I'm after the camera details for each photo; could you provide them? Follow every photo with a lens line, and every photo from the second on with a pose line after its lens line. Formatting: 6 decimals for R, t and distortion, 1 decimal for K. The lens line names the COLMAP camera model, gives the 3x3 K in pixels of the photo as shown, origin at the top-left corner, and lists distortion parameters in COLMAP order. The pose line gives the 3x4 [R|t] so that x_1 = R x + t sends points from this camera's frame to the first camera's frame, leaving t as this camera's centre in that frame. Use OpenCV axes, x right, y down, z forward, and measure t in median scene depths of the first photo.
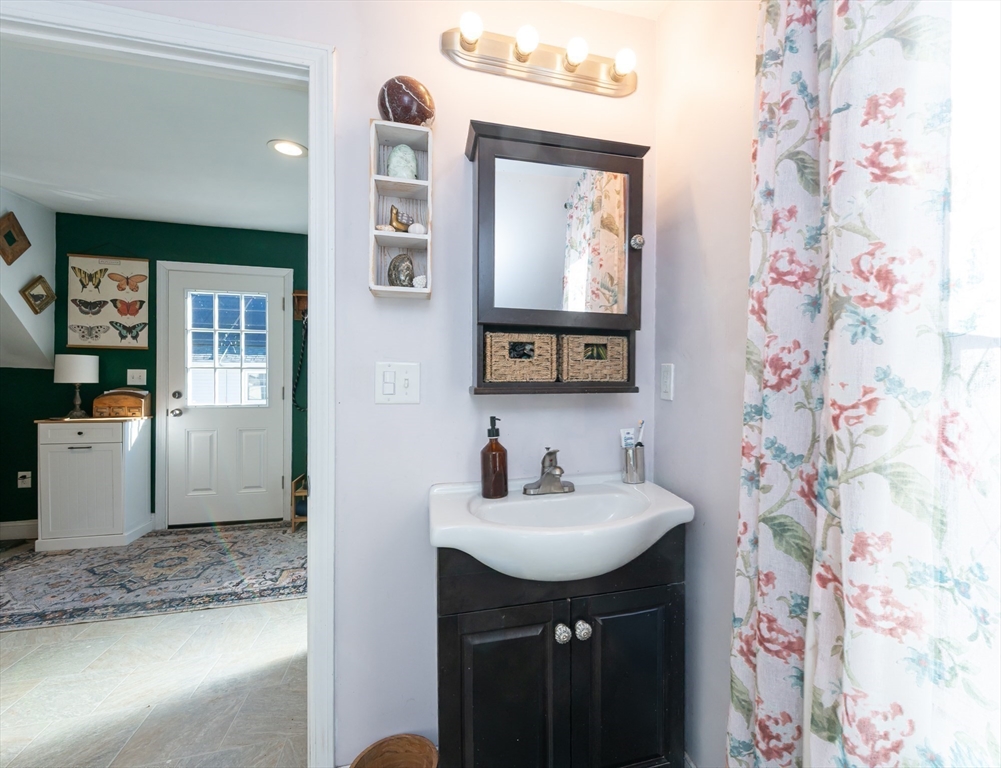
lens RADIAL K [[450.3, 0, 500.9], [0, 450.3, 382.6], [0, 0, 1]] dist [-0.001653, -0.000079]
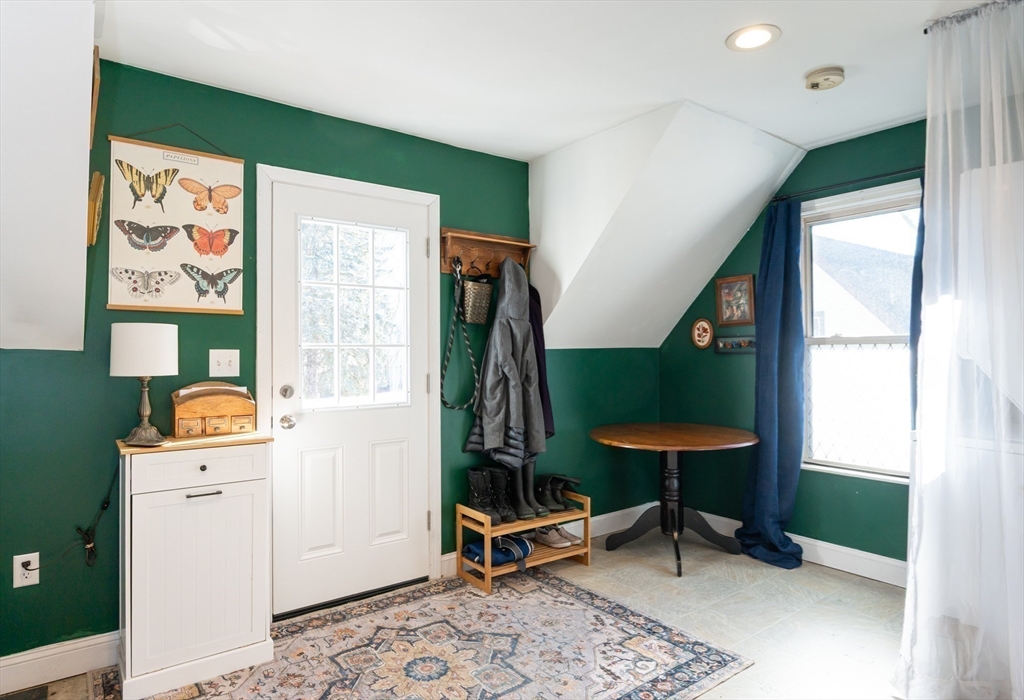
lens RADIAL K [[585.0, 0, 511.2], [0, 585.0, 348.1], [0, 0, 1]] dist [-0.013522, -0.000565]
pose [[0.933114, -0.009309, 0.359460, -0.753632], [0.016003, 0.999749, -0.015652, -0.014024], [-0.359224, 0.020357, 0.933029, 0.183479]]
